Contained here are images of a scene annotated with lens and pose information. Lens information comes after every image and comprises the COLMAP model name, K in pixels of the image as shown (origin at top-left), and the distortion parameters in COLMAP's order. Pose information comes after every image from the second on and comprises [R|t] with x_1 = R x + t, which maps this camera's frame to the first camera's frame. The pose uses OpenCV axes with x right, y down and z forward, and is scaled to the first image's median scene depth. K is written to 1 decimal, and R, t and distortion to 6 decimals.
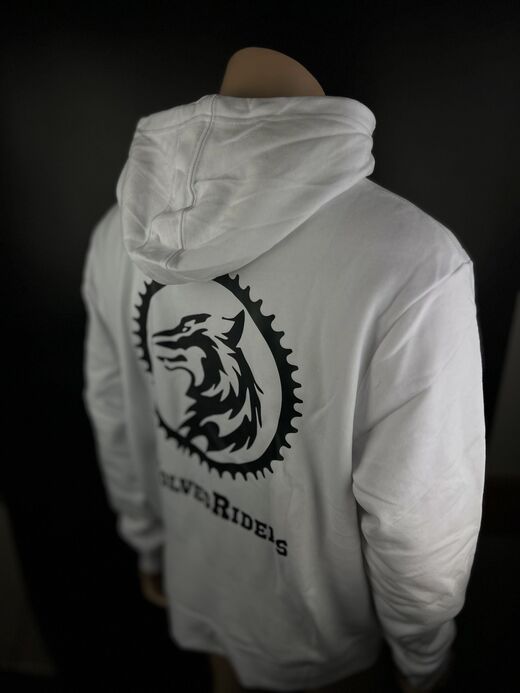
lens RADIAL K [[521.9, 0, 260.0], [0, 521.9, 346.5], [0, 0, 1]] dist [-0.002527, 0.001610]
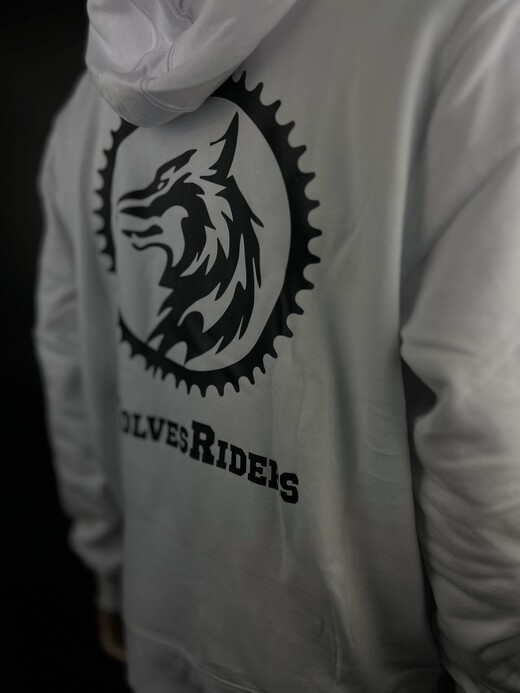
lens RADIAL K [[534.8, 0, 260.0], [0, 534.8, 346.5], [0, 0, 1]] dist [0.101284, -0.171906]
pose [[0.999664, 0.014098, -0.021738, 0.016711], [-0.018025, 0.981114, -0.192589, 0.336392], [0.018613, 0.192916, 0.981039, 0.297227]]
